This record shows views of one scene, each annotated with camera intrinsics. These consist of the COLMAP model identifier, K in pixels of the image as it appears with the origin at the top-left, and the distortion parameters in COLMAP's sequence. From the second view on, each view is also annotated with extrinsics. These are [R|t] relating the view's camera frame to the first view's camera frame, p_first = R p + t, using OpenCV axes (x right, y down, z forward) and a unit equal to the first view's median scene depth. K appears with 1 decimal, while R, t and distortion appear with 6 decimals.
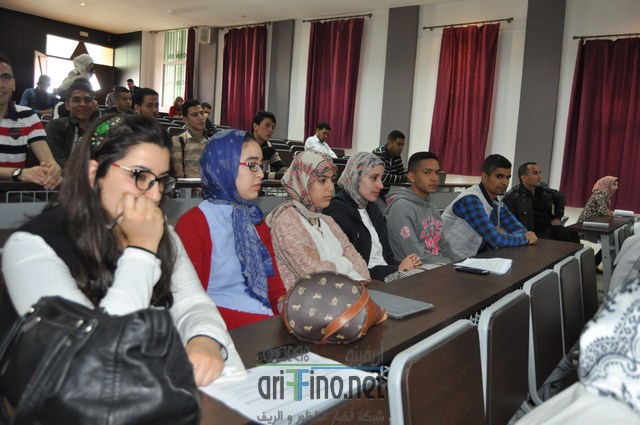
lens RADIAL K [[531.0, 0, 318.8], [0, 531.0, 213.5], [0, 0, 1]] dist [-0.067415, 0.002990]
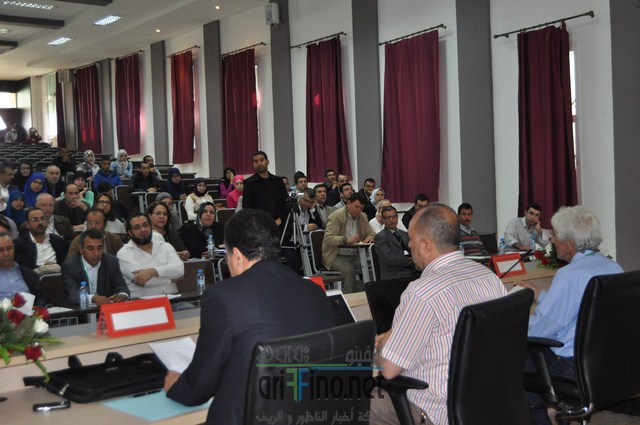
lens RADIAL K [[828.8, 0, 318.4], [0, 828.8, 210.7], [0, 0, 1]] dist [-0.079225, 0.000000]
pose [[0.961201, -0.085042, -0.262414, 0.855208], [0.060680, 0.993176, -0.099600, 0.207388], [0.269094, 0.079812, 0.959801, -0.679060]]
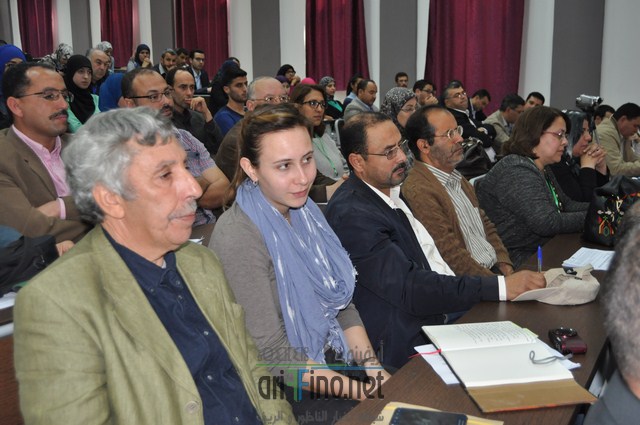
lens RADIAL K [[652.3, 0, 322.1], [0, 652.3, 218.2], [0, 0, 1]] dist [-0.065224, 0.000000]
pose [[0.996643, -0.078490, 0.023275, 0.496884], [0.076680, 0.994562, 0.070478, 0.147391], [-0.028680, -0.068457, 0.997242, -0.360856]]
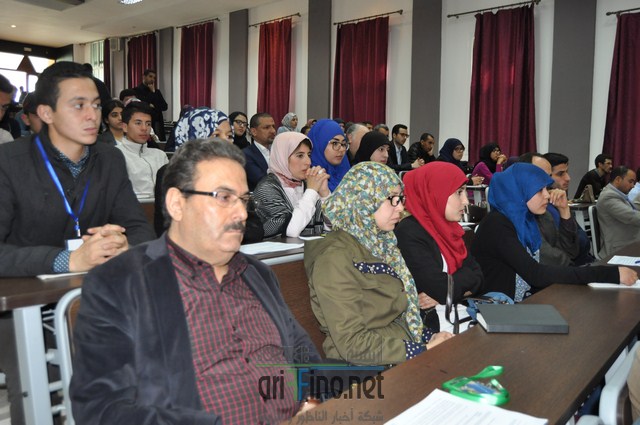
lens RADIAL K [[563.4, 0, 318.8], [0, 563.4, 214.6], [0, 0, 1]] dist [-0.084236, 0.031670]
pose [[0.996082, -0.037545, -0.080065, 0.362561], [0.035677, 0.999060, -0.024630, 0.116905], [0.080914, 0.021677, 0.996485, -0.265638]]
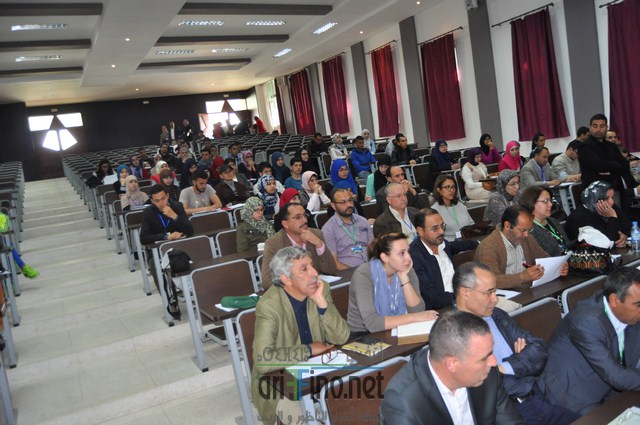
lens RADIAL K [[511.0, 0, 321.8], [0, 511.0, 216.6], [0, 0, 1]] dist [-0.089197, 0.029892]
pose [[0.887394, -0.134648, -0.440910, 0.574271], [0.145483, 0.989317, -0.009319, 0.128504], [0.437454, -0.055875, 0.897503, -0.443699]]
